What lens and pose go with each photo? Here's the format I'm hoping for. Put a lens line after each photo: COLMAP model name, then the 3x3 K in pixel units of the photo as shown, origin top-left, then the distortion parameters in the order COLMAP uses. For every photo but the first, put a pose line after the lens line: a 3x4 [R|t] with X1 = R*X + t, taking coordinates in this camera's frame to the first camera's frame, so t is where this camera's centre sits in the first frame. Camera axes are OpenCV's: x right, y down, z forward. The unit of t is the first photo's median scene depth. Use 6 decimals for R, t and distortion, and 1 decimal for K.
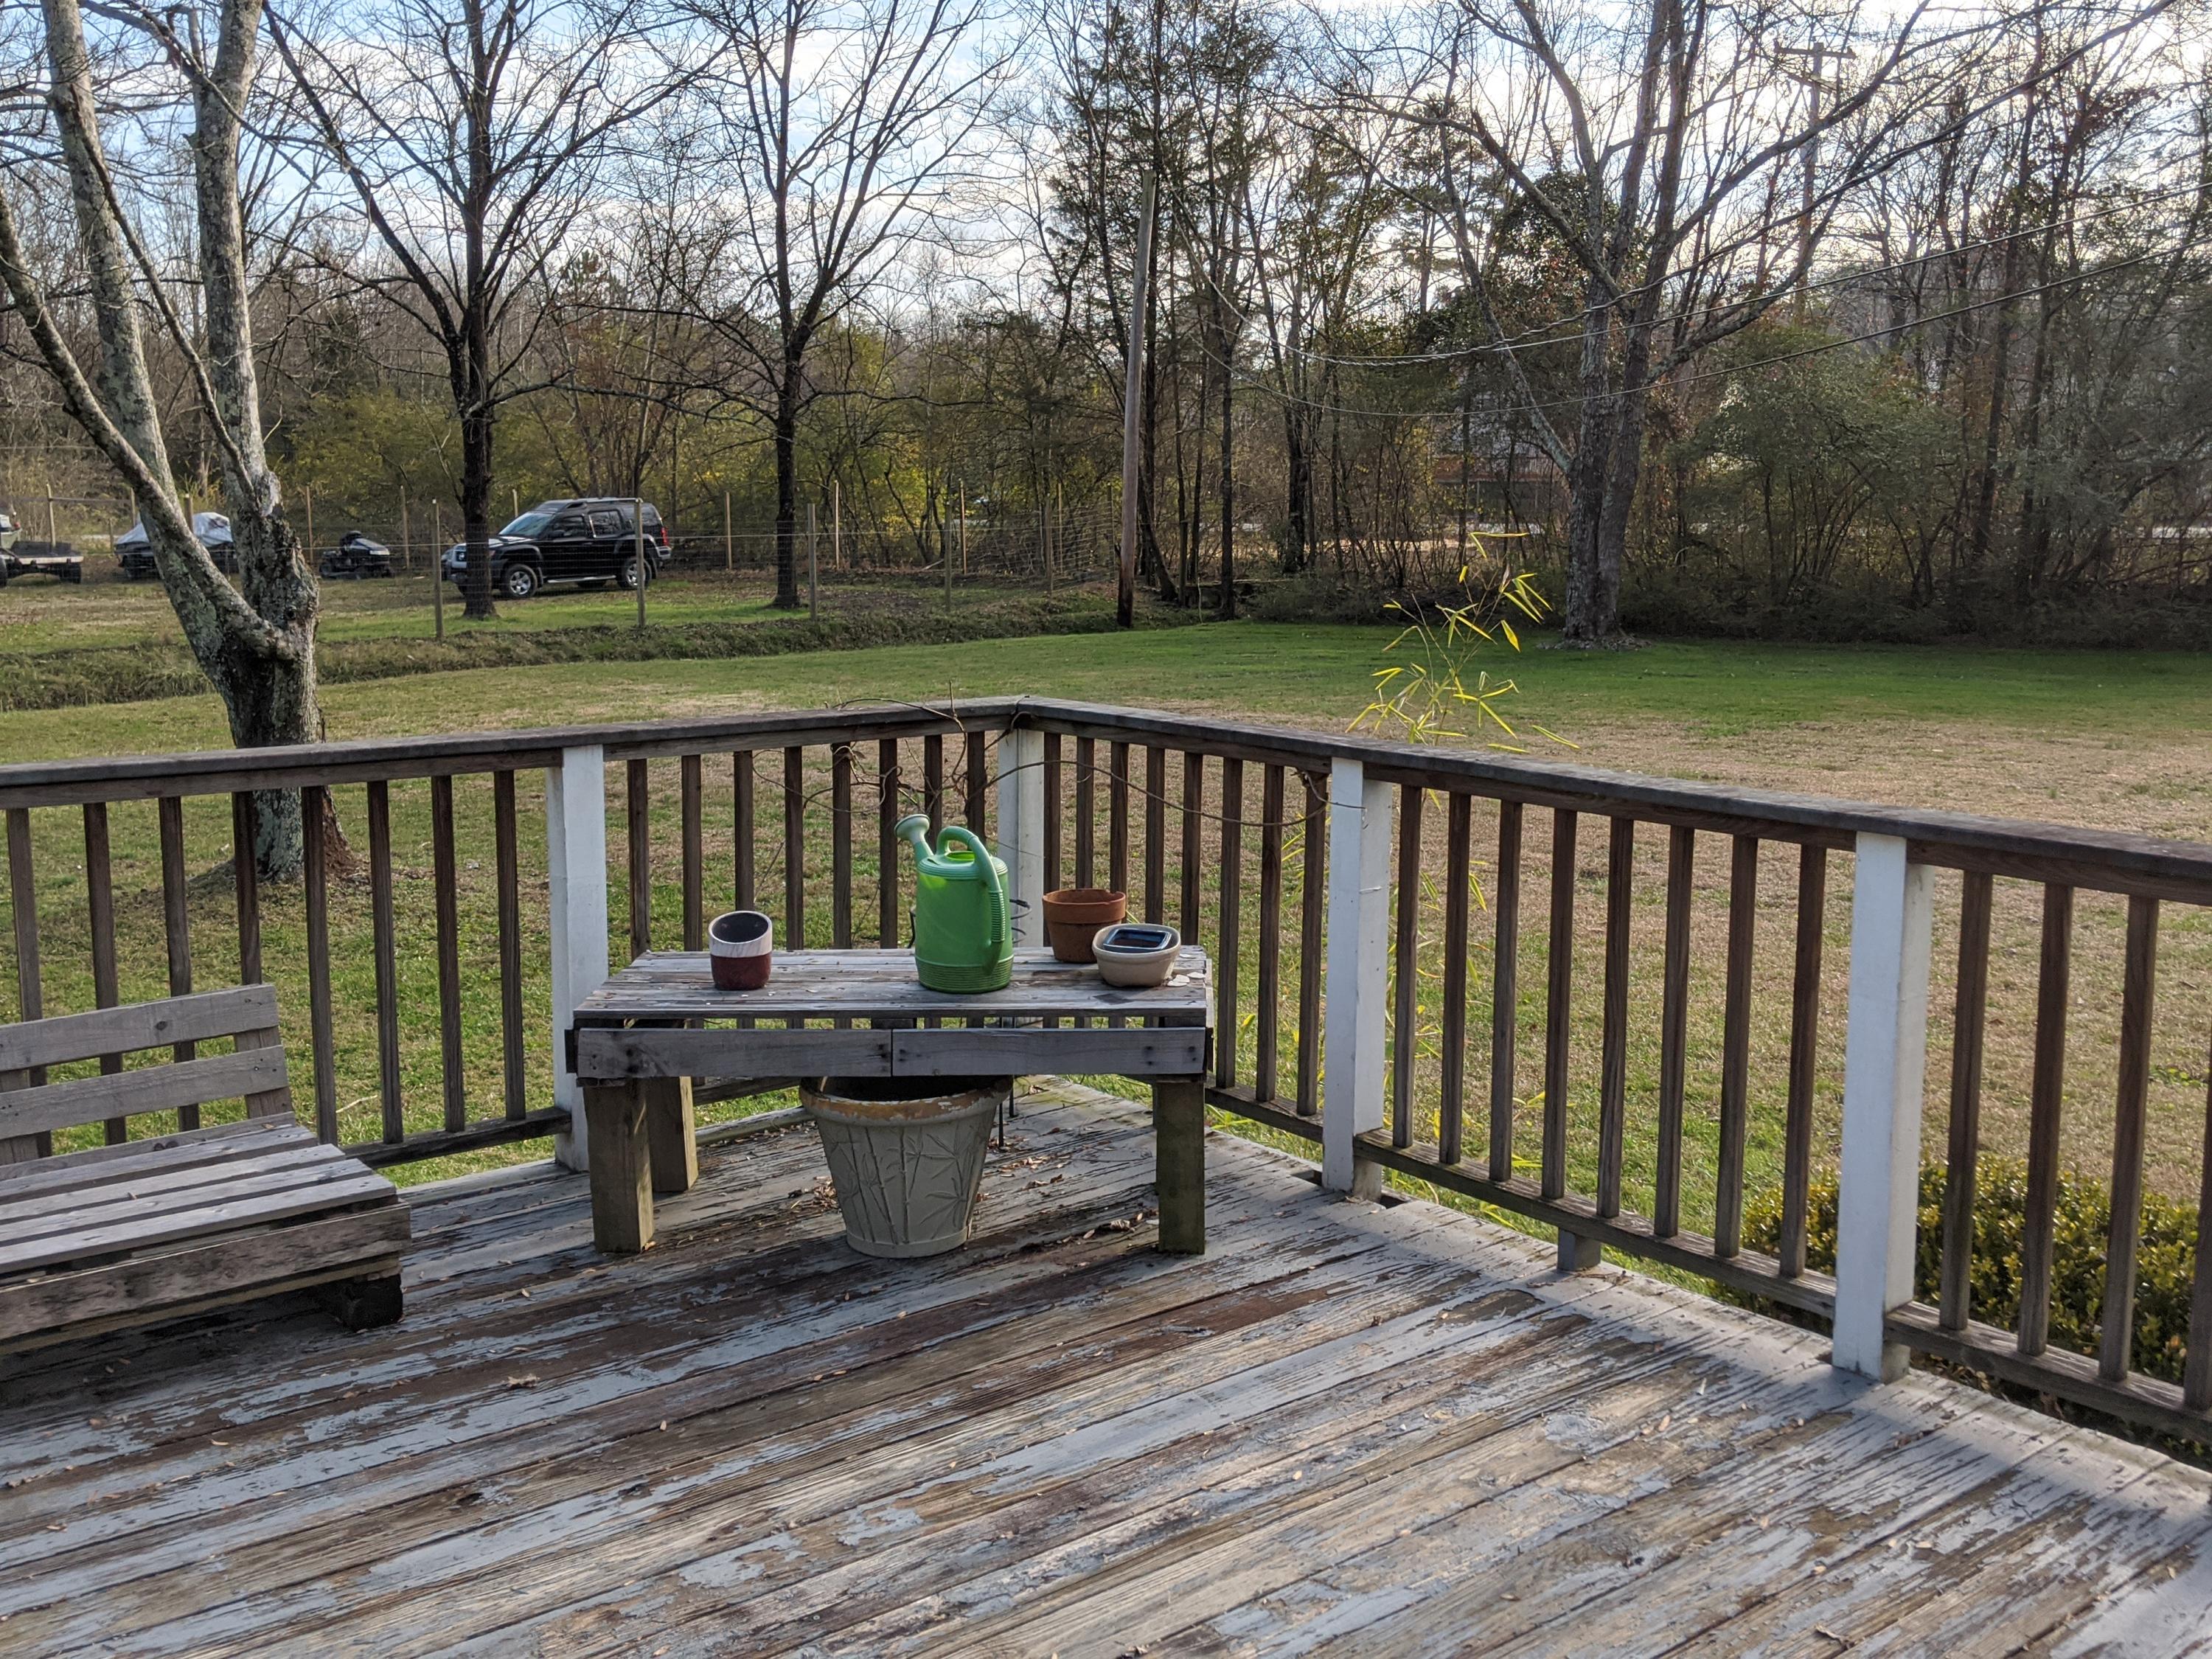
lens RADIAL K [[2156.1, 0, 1106.0], [0, 2156.1, 829.5], [0, 0, 1]] dist [0.159202, -0.445153]
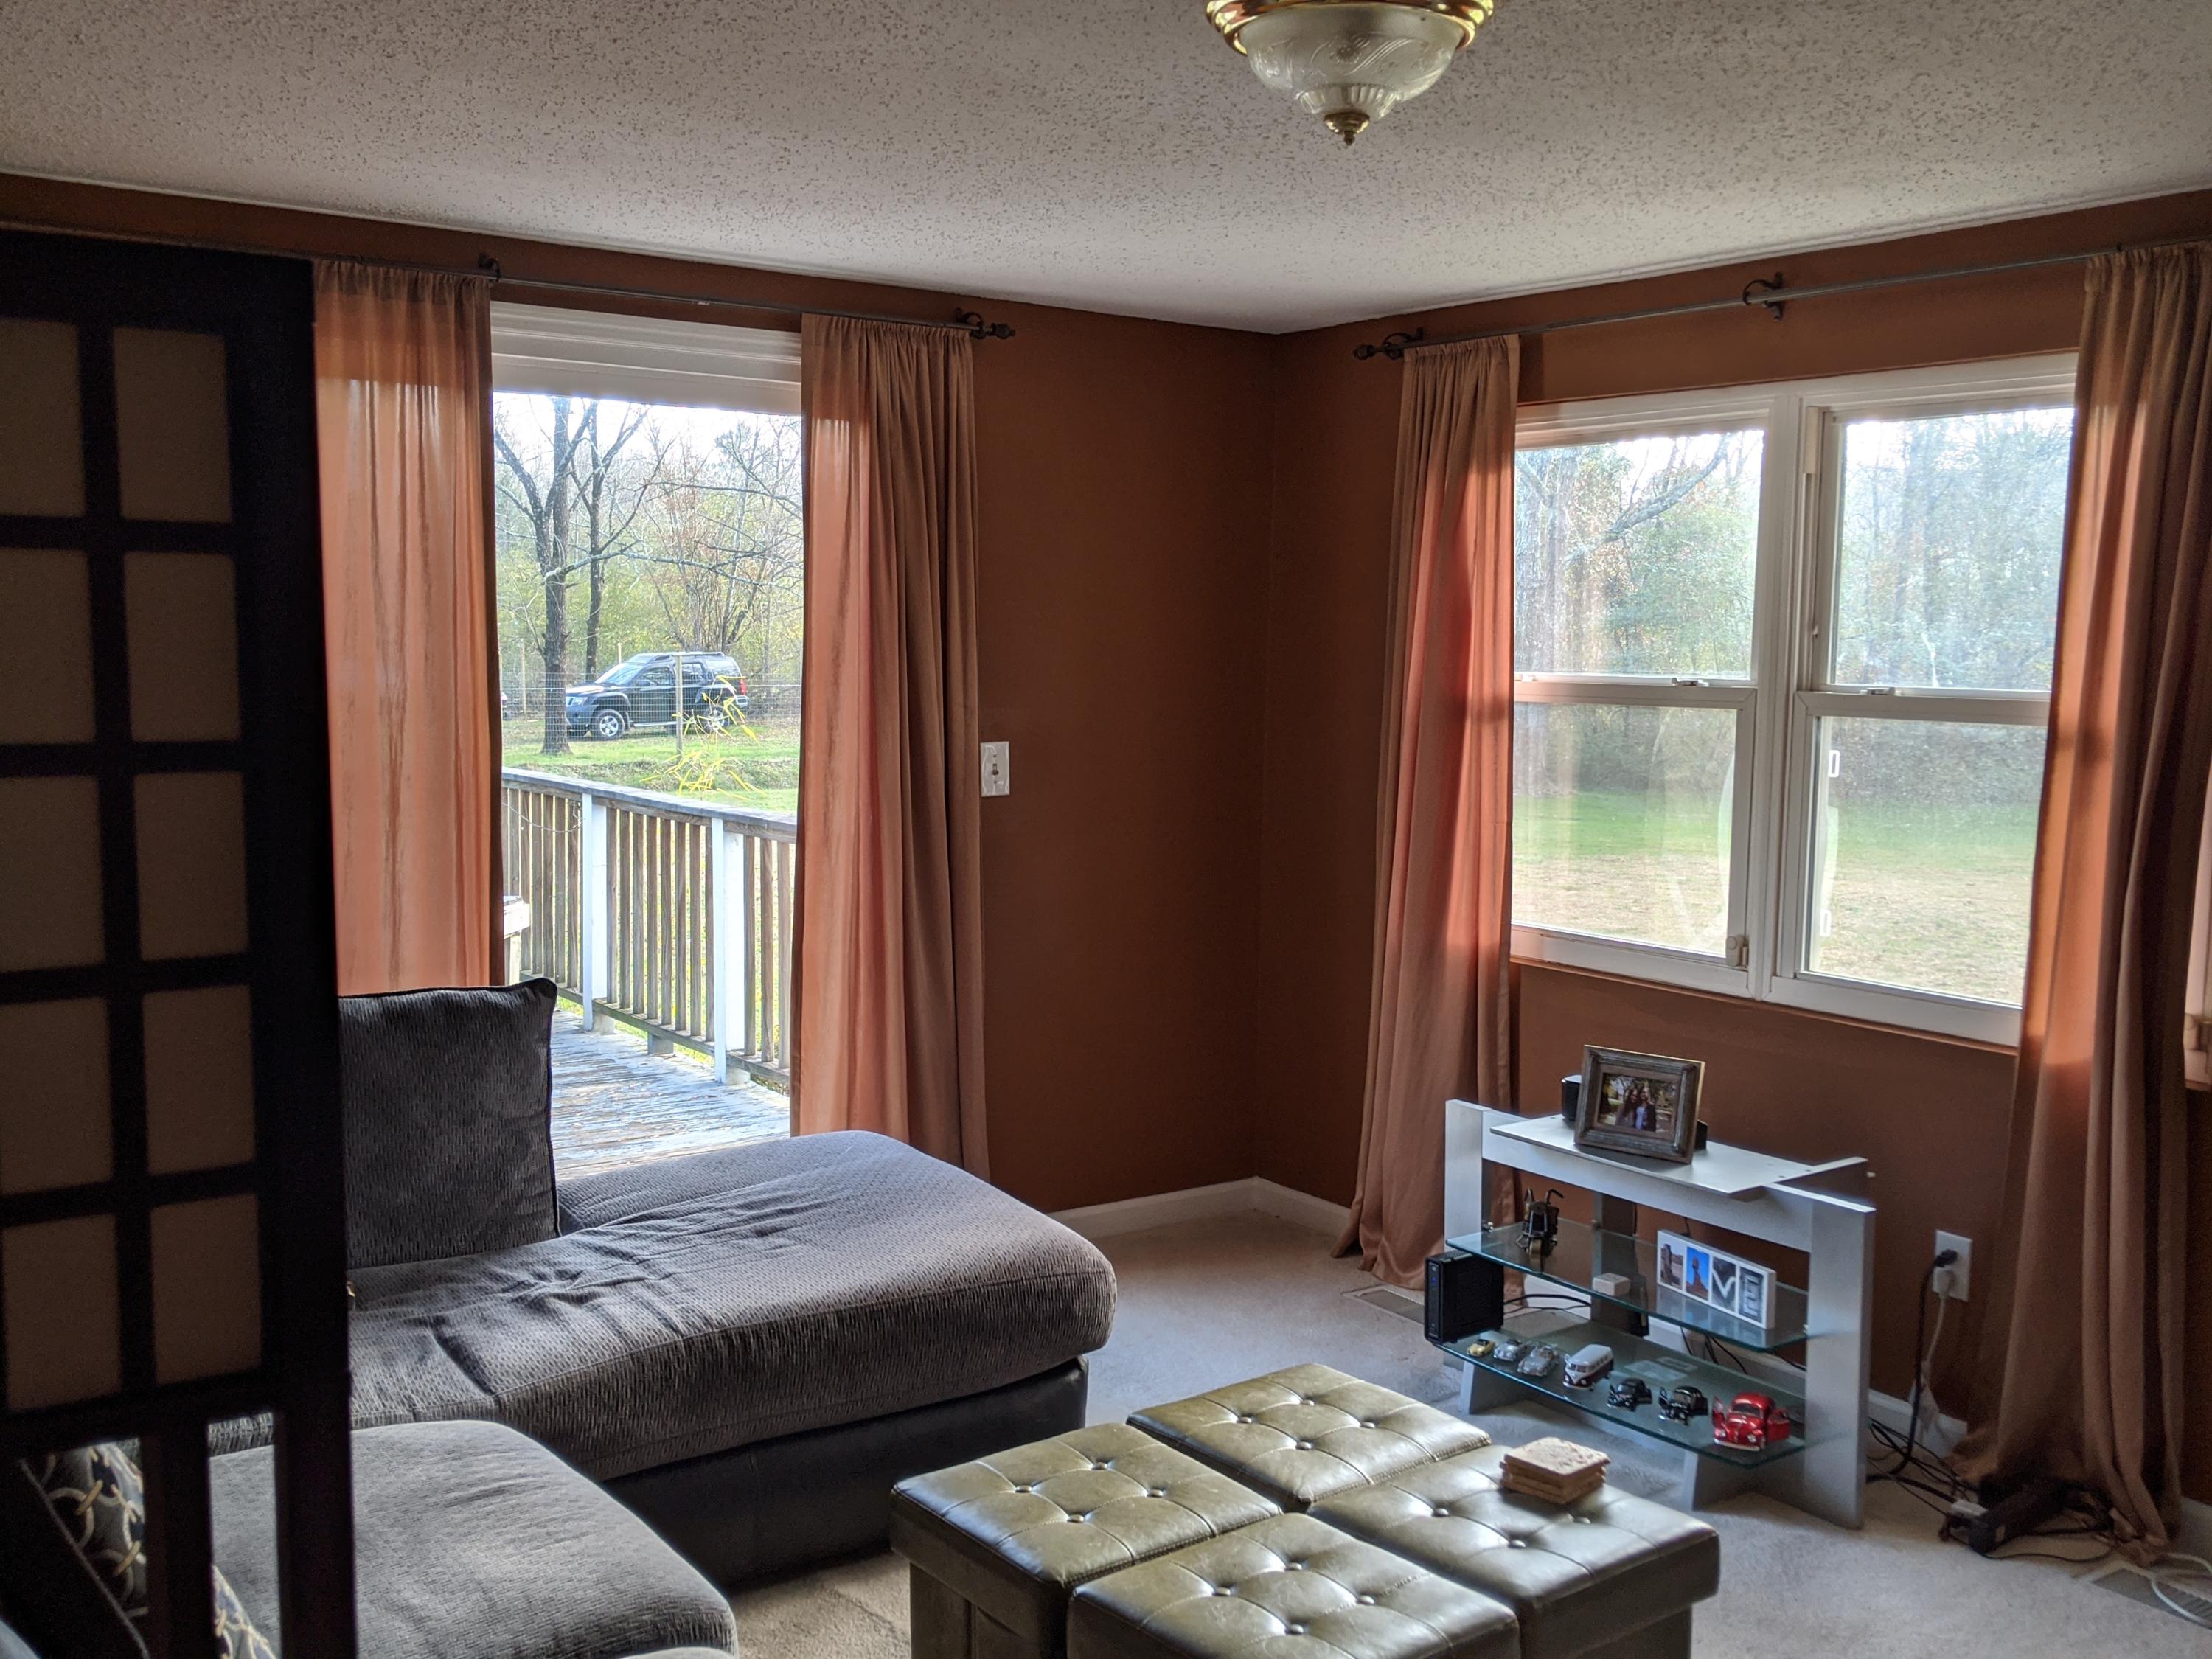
lens RADIAL K [[2156.1, 0, 1106.0], [0, 2156.1, 829.5], [0, 0, 1]] dist [0.159202, -0.445153]
pose [[0.996966, 0.003055, -0.077779, 0.086493], [-0.008281, 0.997721, -0.066958, 0.014612], [0.077397, 0.067399, 0.994720, -0.100663]]
